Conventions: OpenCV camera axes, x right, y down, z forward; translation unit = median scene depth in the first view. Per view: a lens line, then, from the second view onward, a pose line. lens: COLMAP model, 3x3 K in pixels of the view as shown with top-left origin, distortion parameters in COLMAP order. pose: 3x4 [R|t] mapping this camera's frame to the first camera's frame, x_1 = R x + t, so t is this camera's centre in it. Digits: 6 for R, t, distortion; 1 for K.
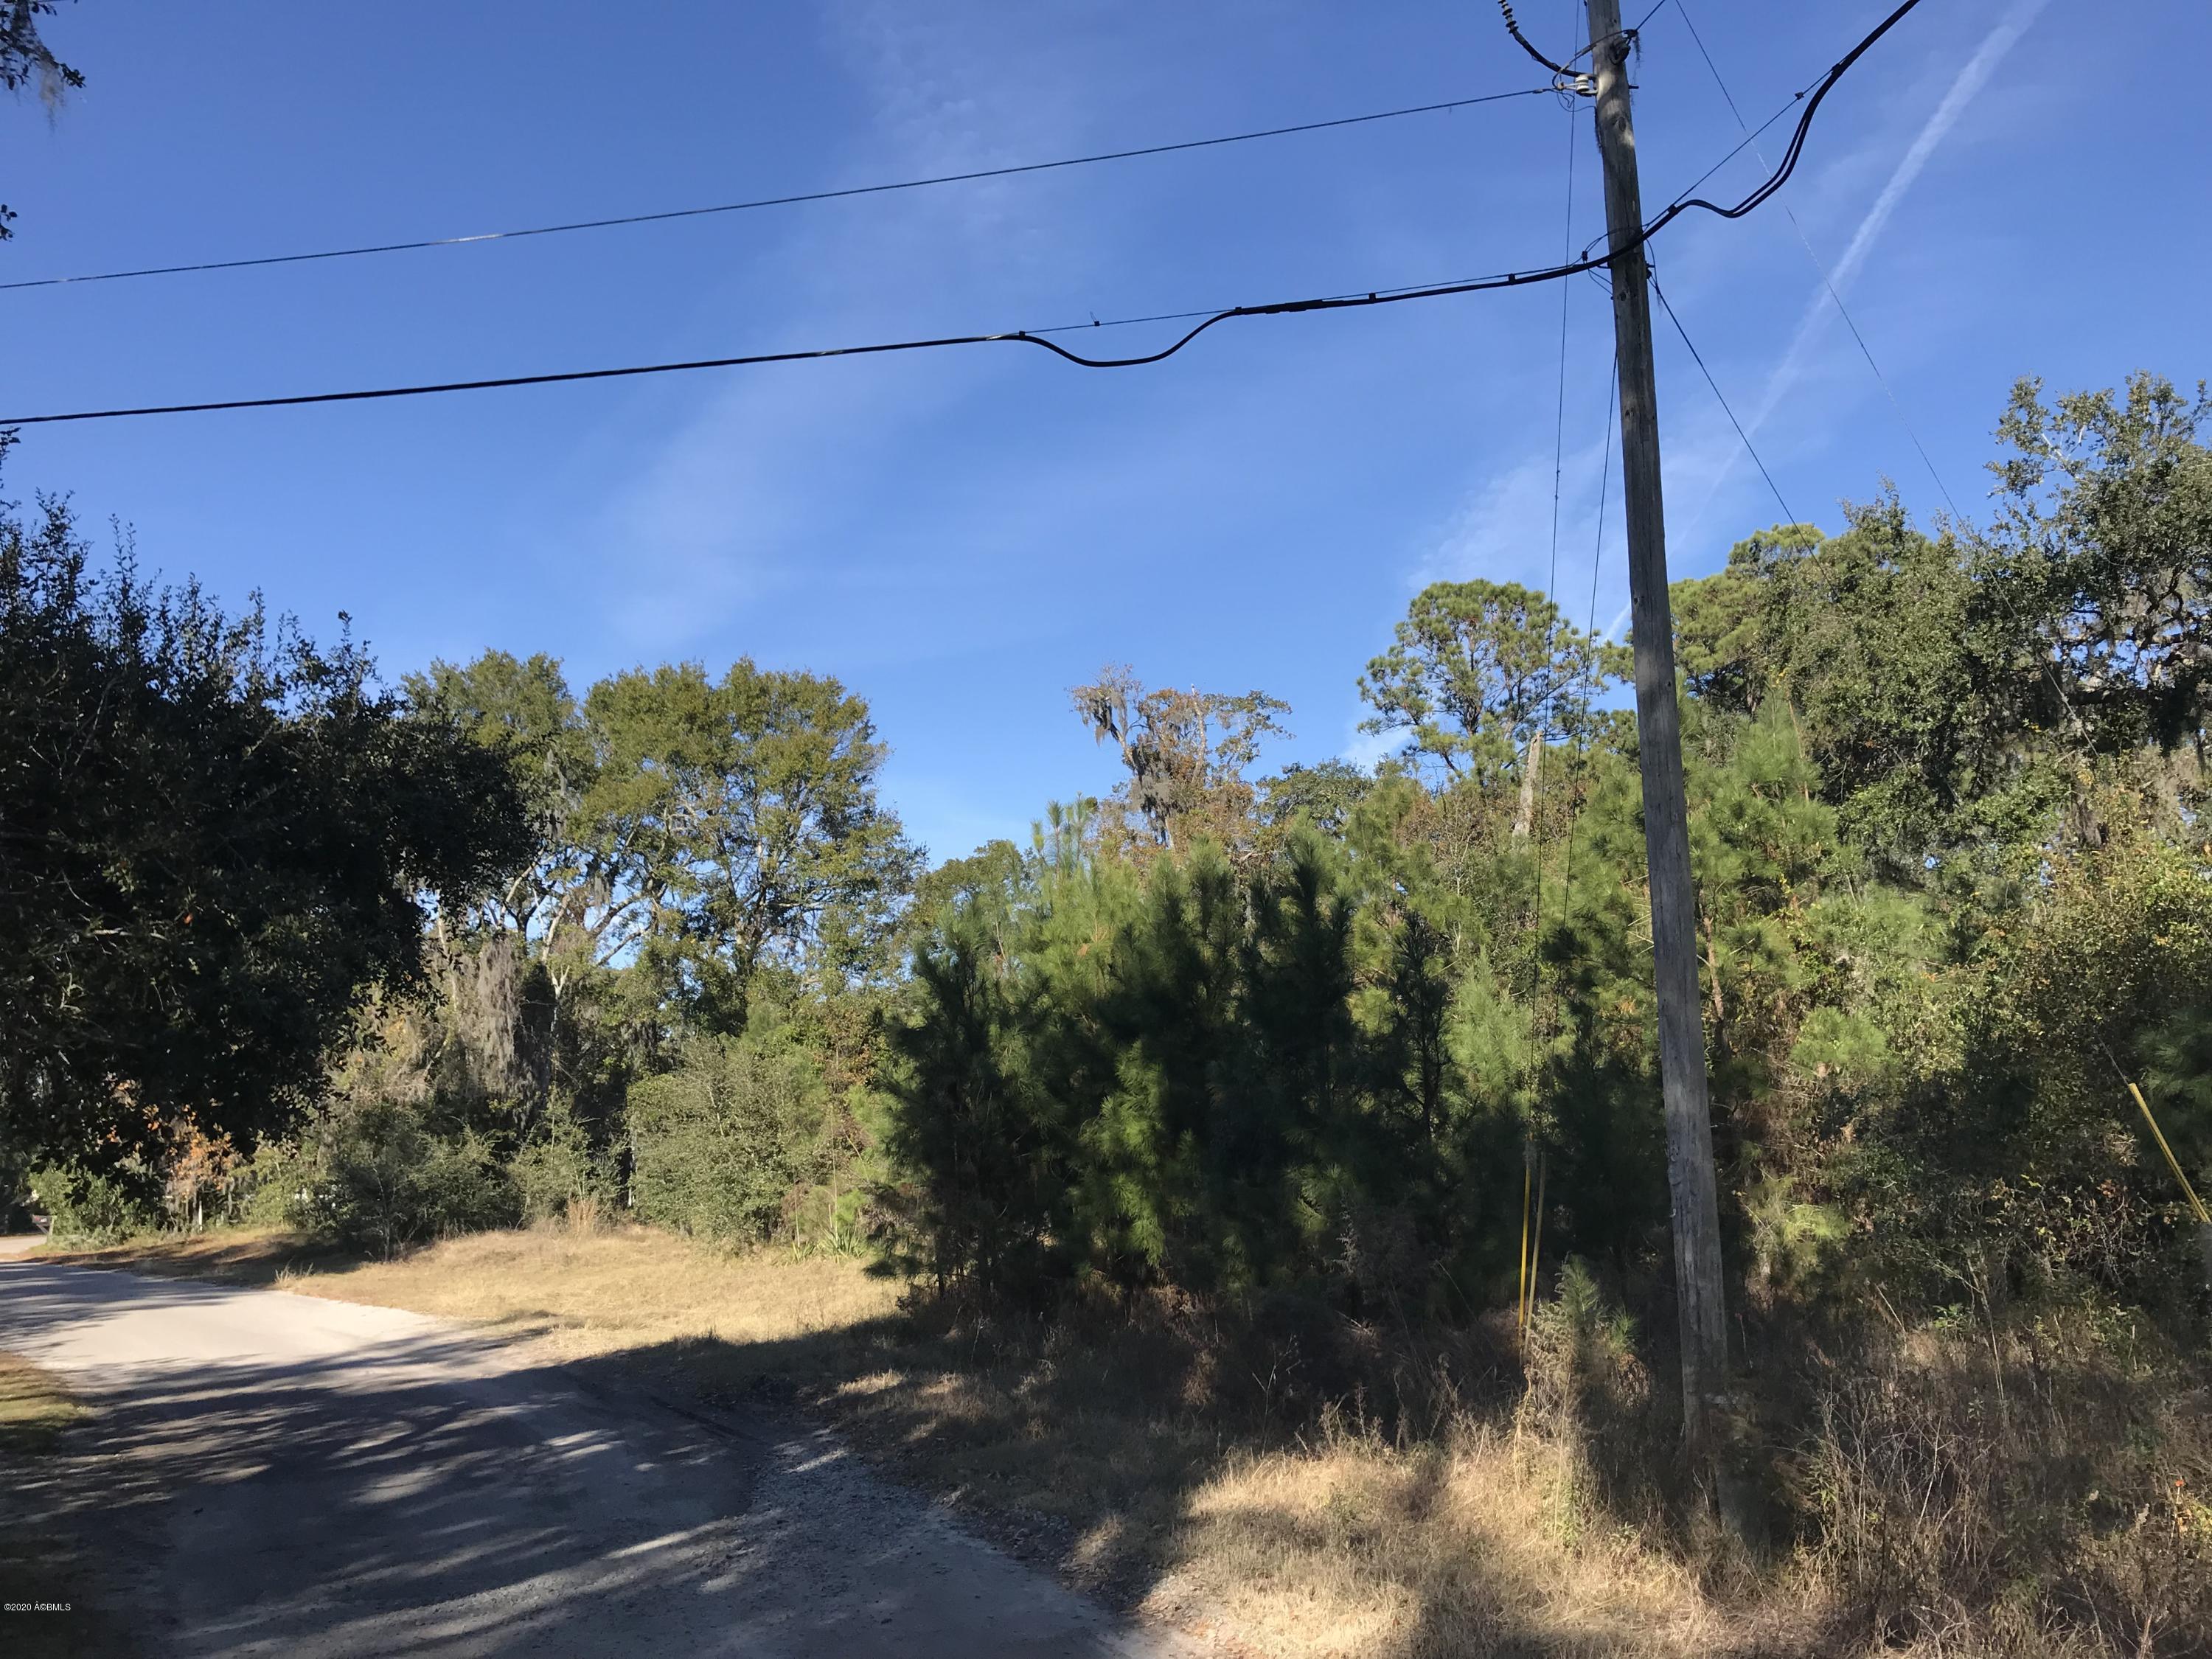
lens RADIAL K [[1809.3, 0, 1106.0], [0, 1809.3, 829.5], [0, 0, 1]] dist [0.102998, -0.145214]
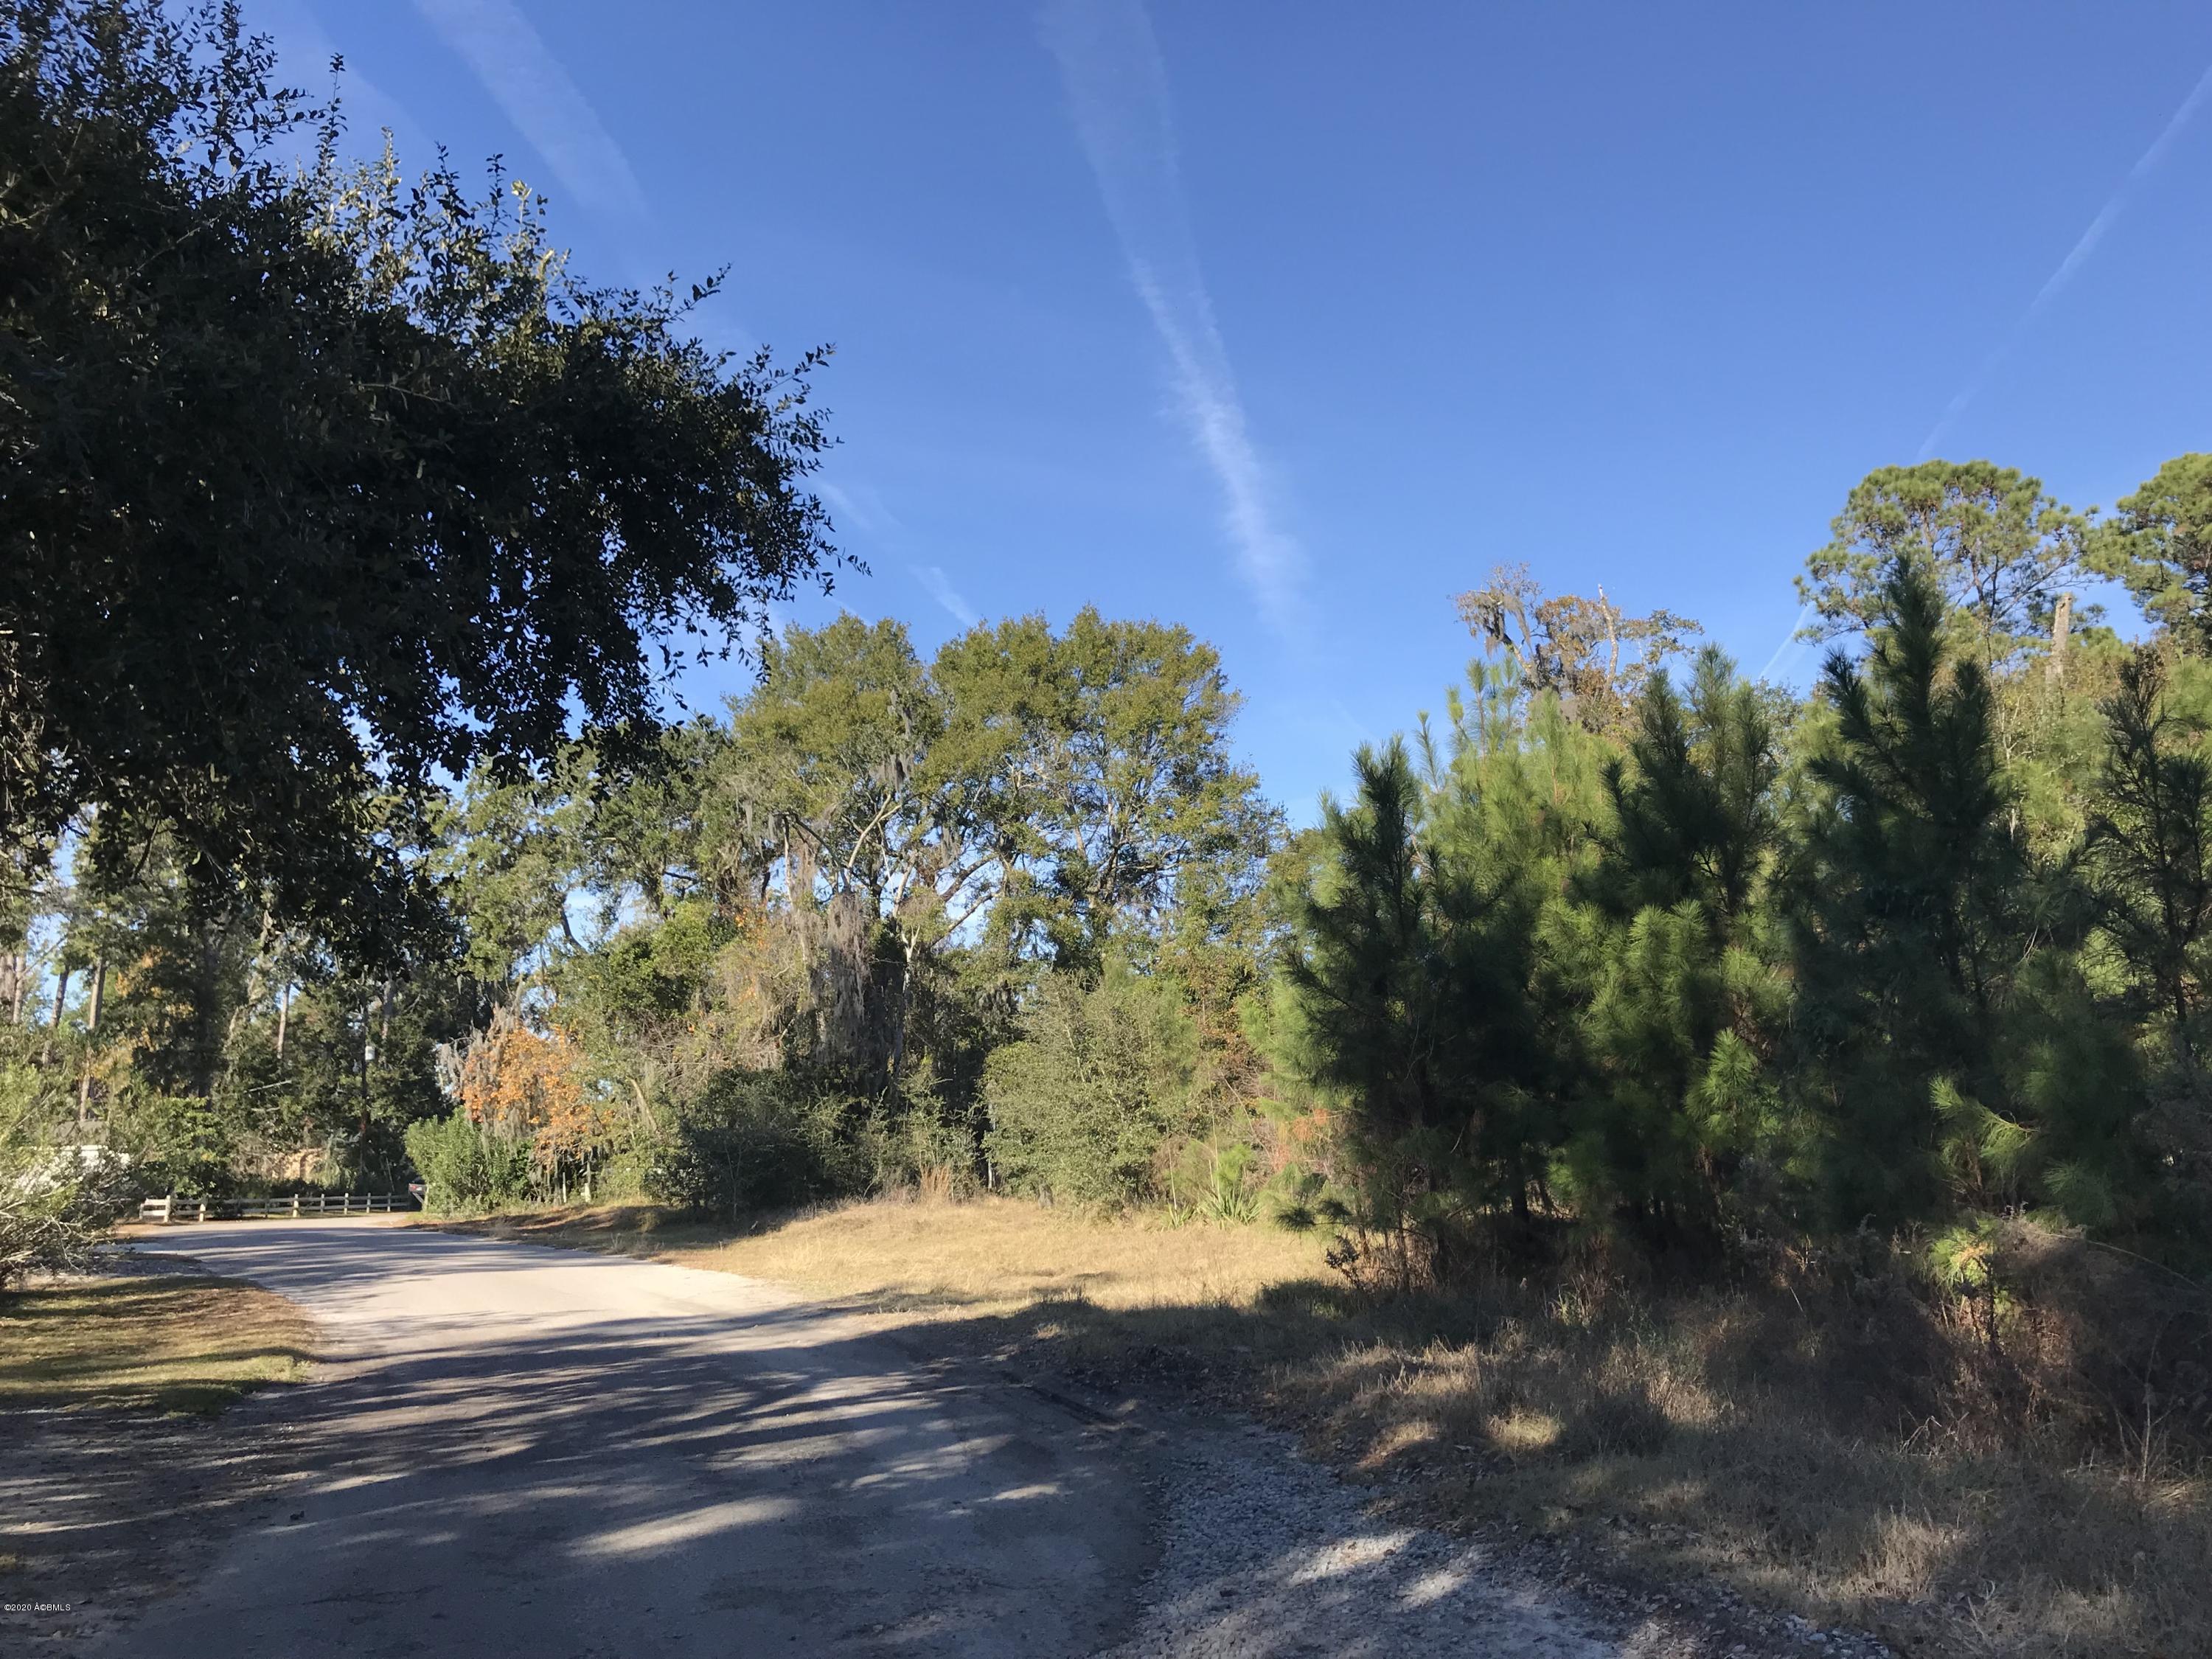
lens RADIAL K [[1800.2, 0, 1106.0], [0, 1800.2, 829.5], [0, 0, 1]] dist [0.151504, -0.318114]
pose [[0.982195, -0.025916, -0.186069, -0.023410], [0.025227, 0.999663, -0.006072, 0.033807], [0.186164, 0.001270, 0.982518, 0.099300]]
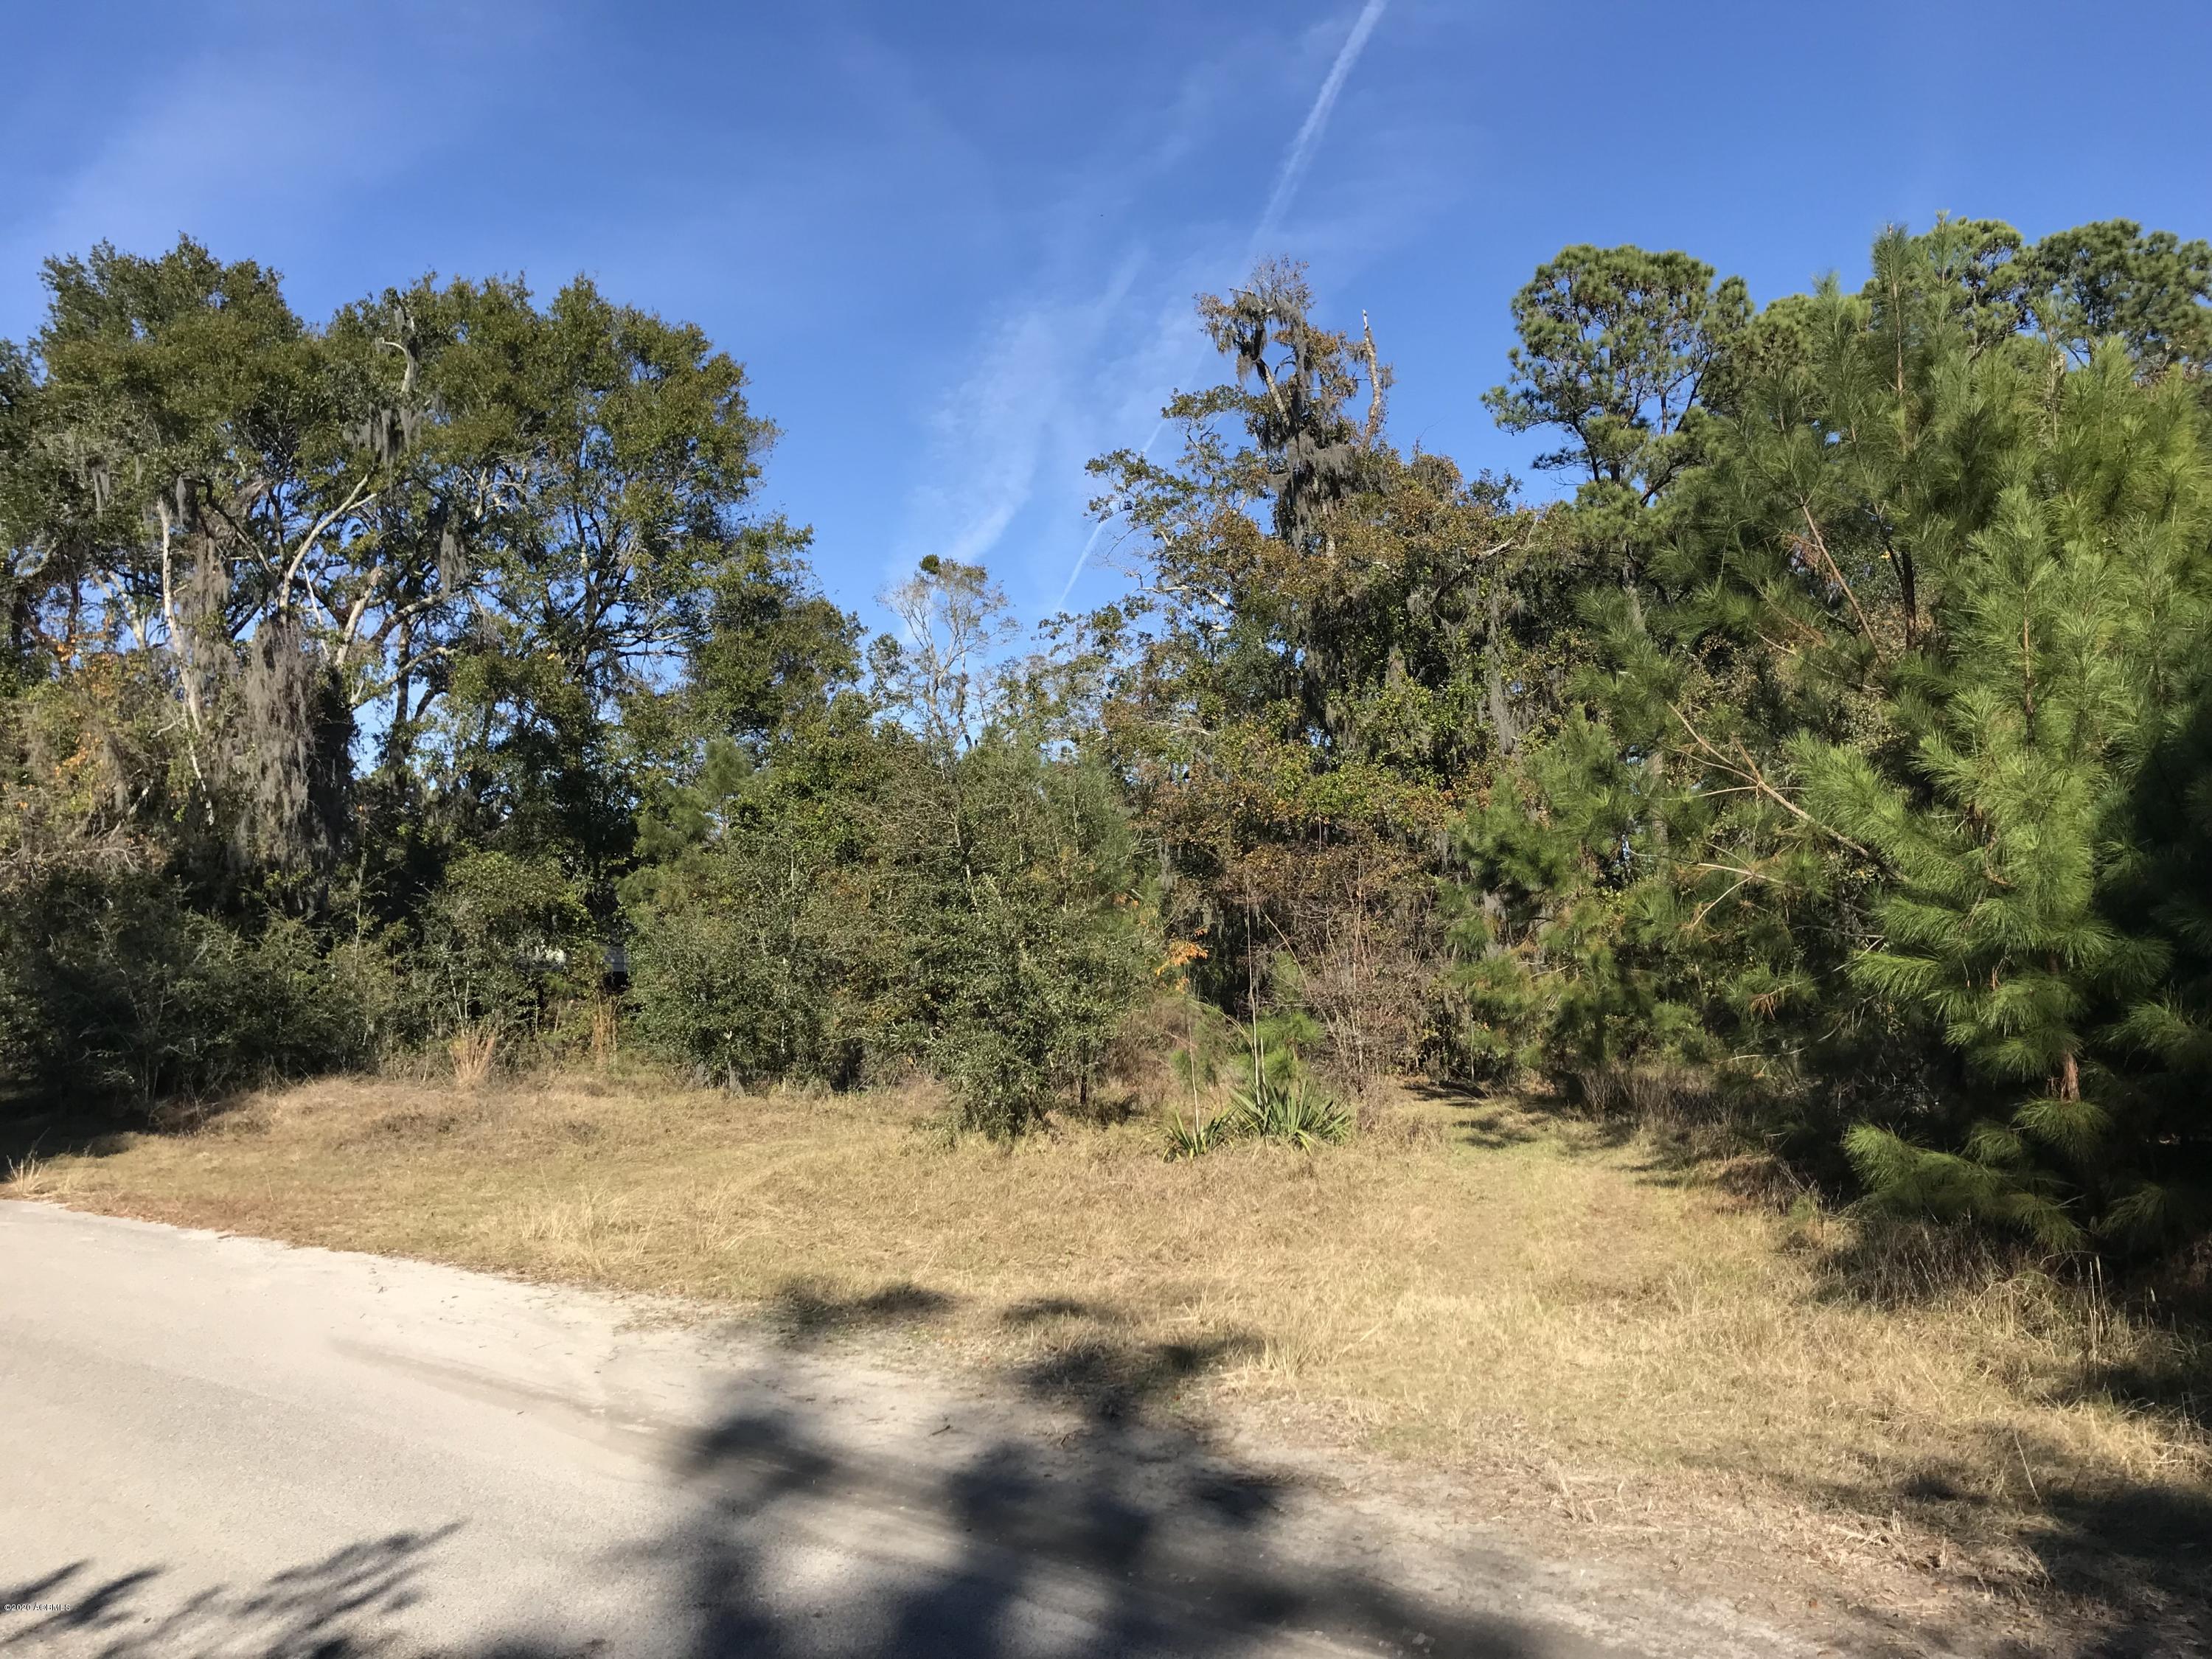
lens RADIAL K [[1809.3, 0, 1106.0], [0, 1809.3, 829.5], [0, 0, 1]] dist [0.102998, -0.145214]
pose [[0.976379, 0.038404, 0.212625, -0.178197], [-0.056944, 0.995024, 0.081766, 0.061290], [-0.208427, -0.091942, 0.973707, 0.302736]]
